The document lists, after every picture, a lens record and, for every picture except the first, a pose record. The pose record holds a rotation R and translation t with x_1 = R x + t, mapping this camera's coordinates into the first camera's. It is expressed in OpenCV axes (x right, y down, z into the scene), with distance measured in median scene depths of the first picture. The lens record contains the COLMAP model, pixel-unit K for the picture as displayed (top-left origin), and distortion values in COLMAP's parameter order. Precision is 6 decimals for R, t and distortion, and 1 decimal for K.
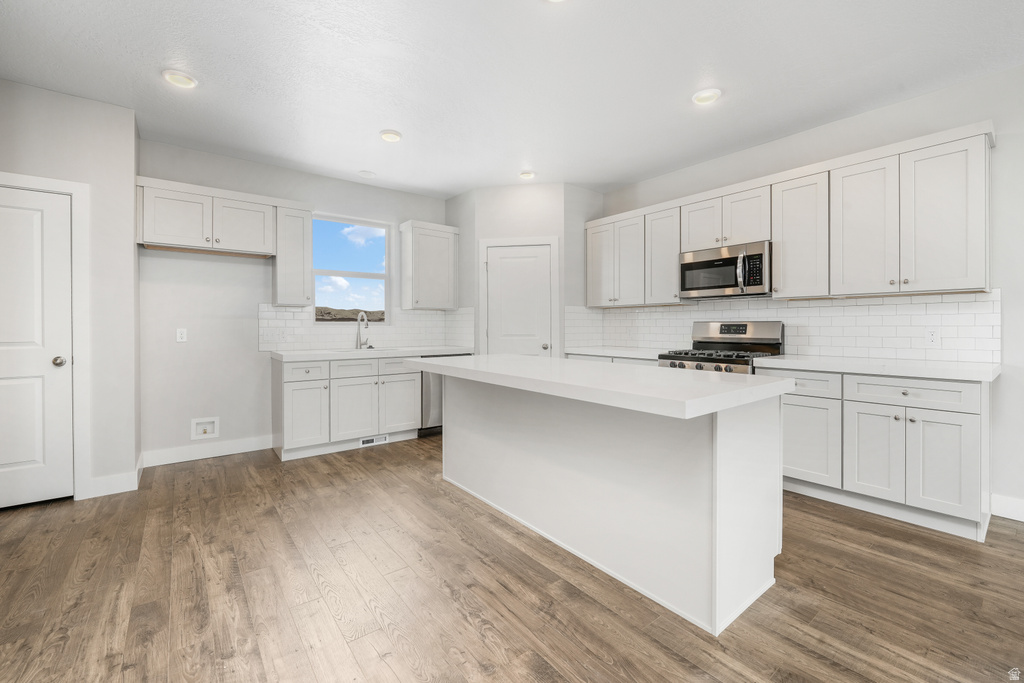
lens RADIAL K [[422.7, 0, 509.5], [0, 422.7, 331.1], [0, 0, 1]] dist [-0.000856, -0.000180]
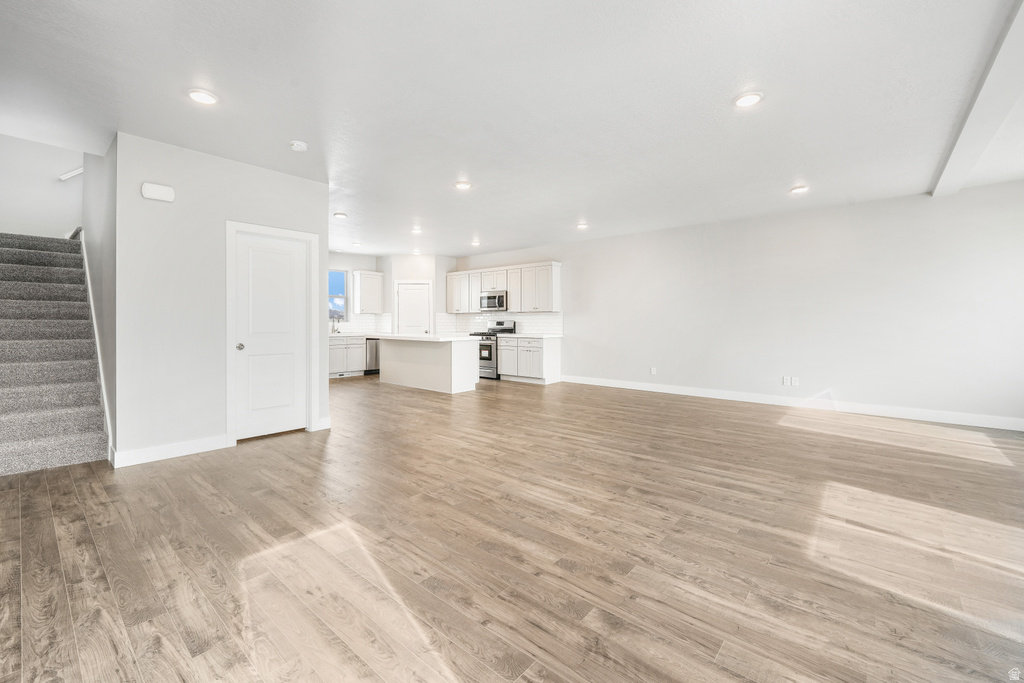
lens RADIAL K [[424.6, 0, 507.4], [0, 424.6, 328.1], [0, 0, 1]] dist [-0.003606, 0.000458]
pose [[0.981429, 0.000697, 0.191827, 0.098770], [-0.000729, 1.000000, 0.000096, 0.022263], [-0.191827, -0.000234, 0.981429, -1.530196]]
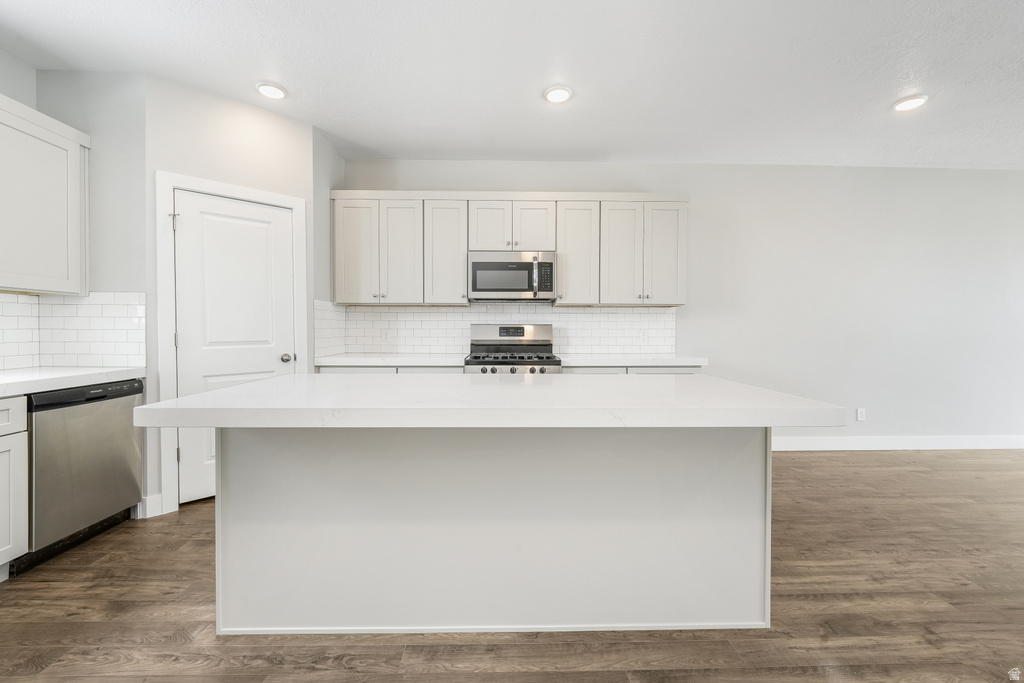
lens RADIAL K [[419.8, 0, 509.4], [0, 419.8, 341.1], [0, 0, 1]] dist [-0.008192, 0.000187]
pose [[0.599145, -0.021226, 0.800359, -0.314565], [0.006051, 0.999740, 0.021984, -0.004552], [-0.800618, -0.008329, 0.599118, 0.406131]]
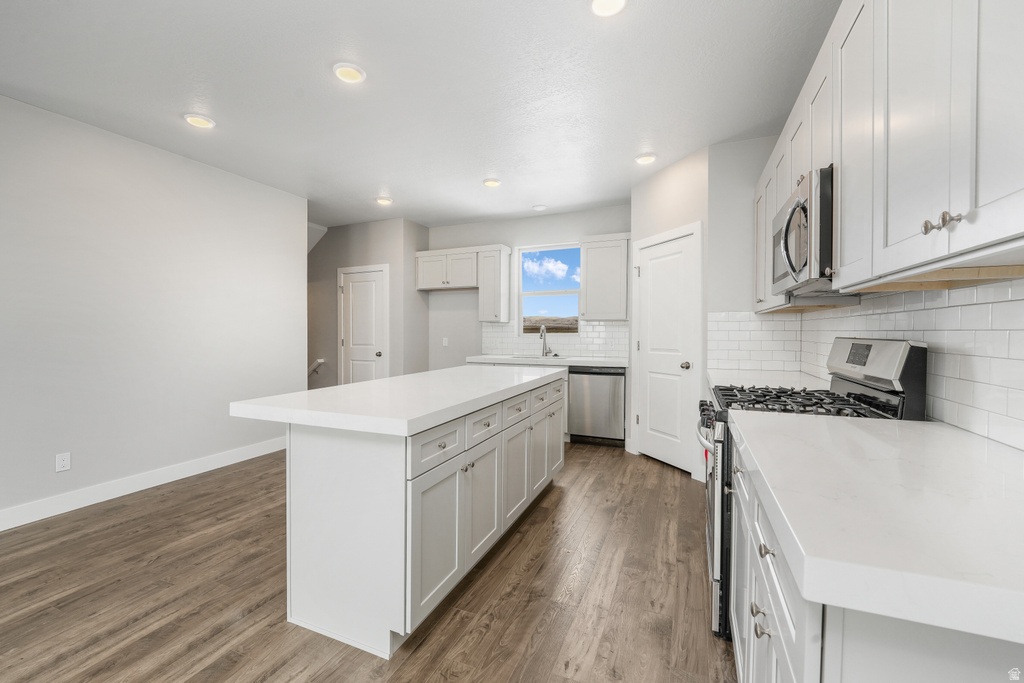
lens RADIAL K [[430.5, 0, 514.3], [0, 430.5, 337.6], [0, 0, 1]] dist [-0.004376, -0.000073]
pose [[0.490596, 0.012797, -0.871293, 0.825539], [-0.006531, 0.999918, 0.011010, -0.028182], [0.871363, 0.000289, 0.490639, 0.433927]]
